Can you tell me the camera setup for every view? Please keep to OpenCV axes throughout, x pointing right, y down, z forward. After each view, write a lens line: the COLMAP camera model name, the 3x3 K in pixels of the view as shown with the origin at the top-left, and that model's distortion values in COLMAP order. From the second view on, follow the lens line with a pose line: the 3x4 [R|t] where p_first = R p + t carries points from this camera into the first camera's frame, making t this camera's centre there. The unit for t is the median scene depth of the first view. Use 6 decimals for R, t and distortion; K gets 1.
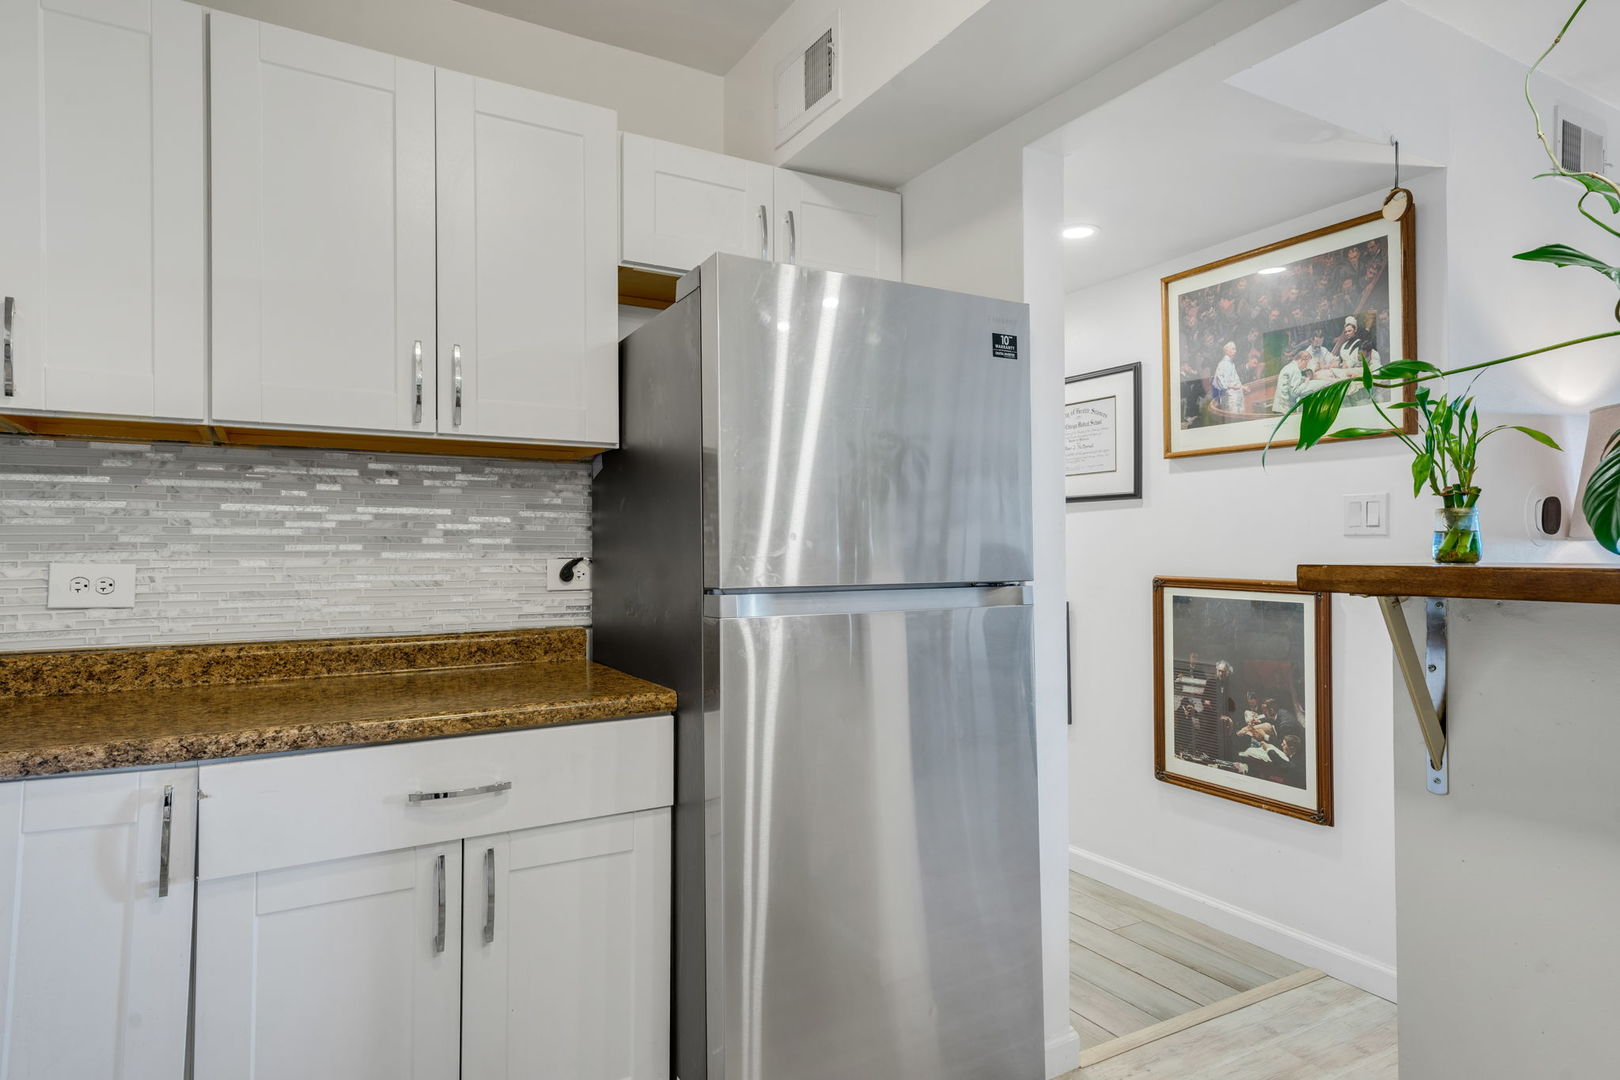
lens RADIAL K [[897.3, 0, 804.1], [0, 897.3, 536.1], [0, 0, 1]] dist [0.008329, 0.002107]
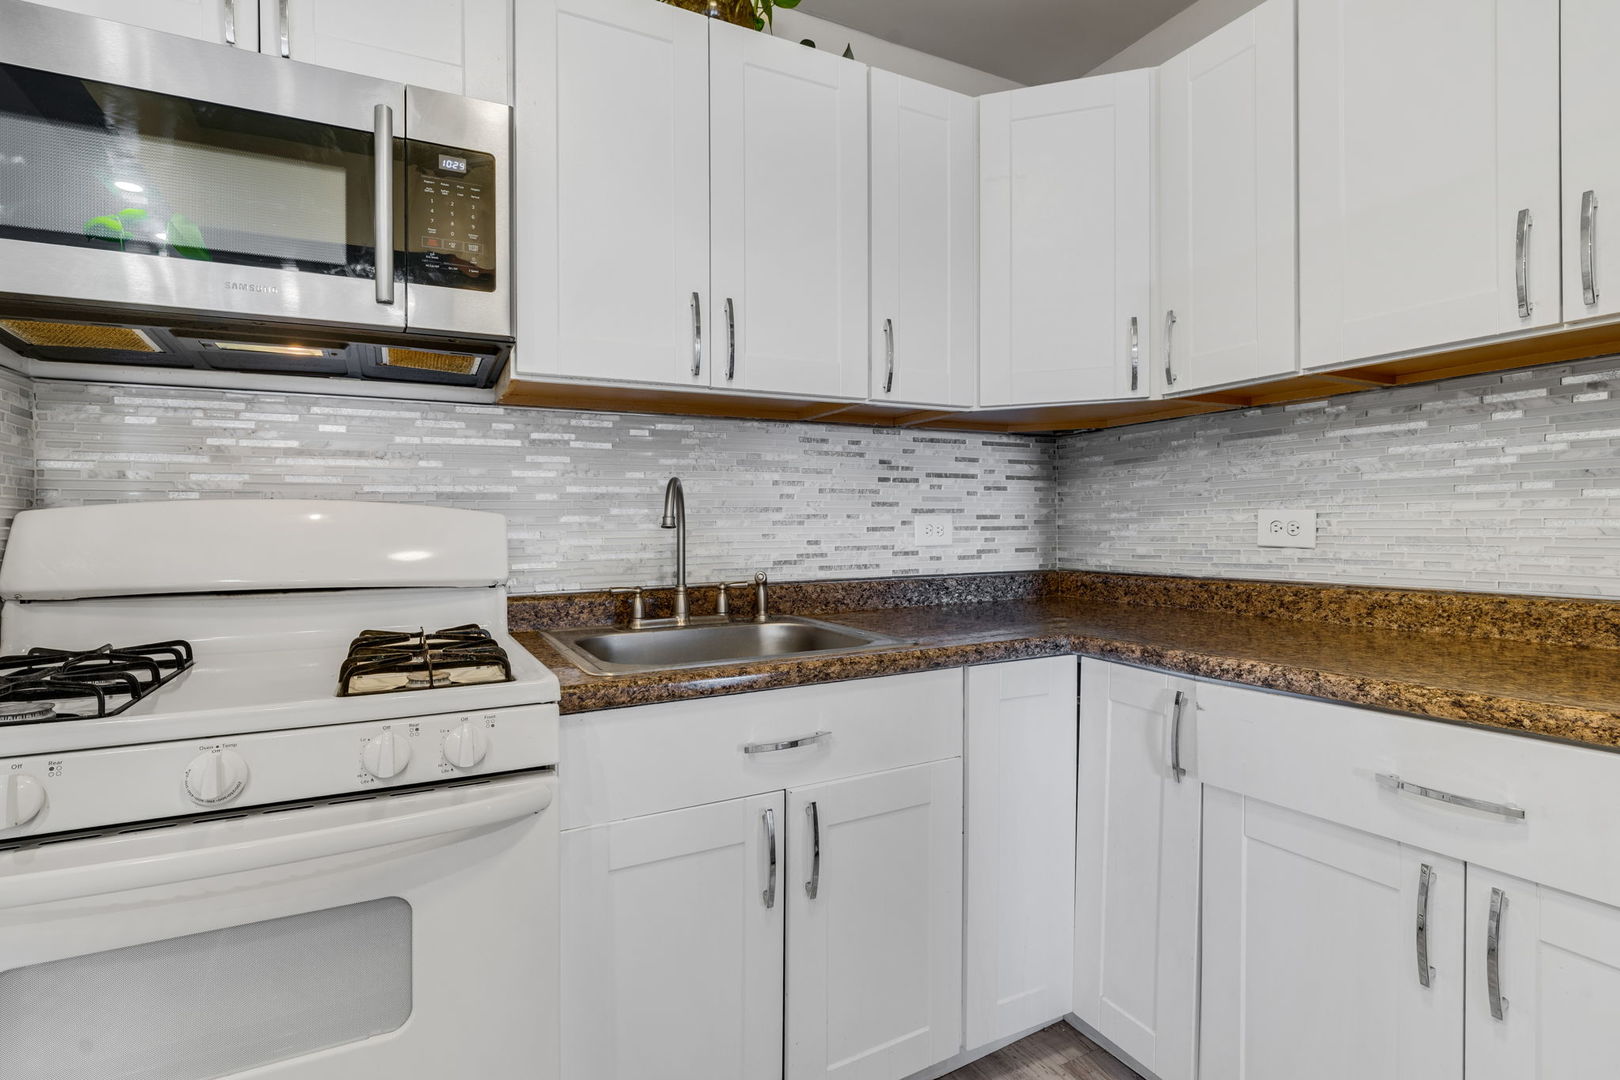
lens RADIAL K [[790.0, 0, 806.4], [0, 790.0, 524.8], [0, 0, 1]] dist [-0.011589, -0.000392]
pose [[-0.052004, -0.000758, -0.998647, 0.255458], [0.029098, 0.999574, -0.002274, 0.032969], [0.998223, -0.029177, -0.051960, 0.408746]]
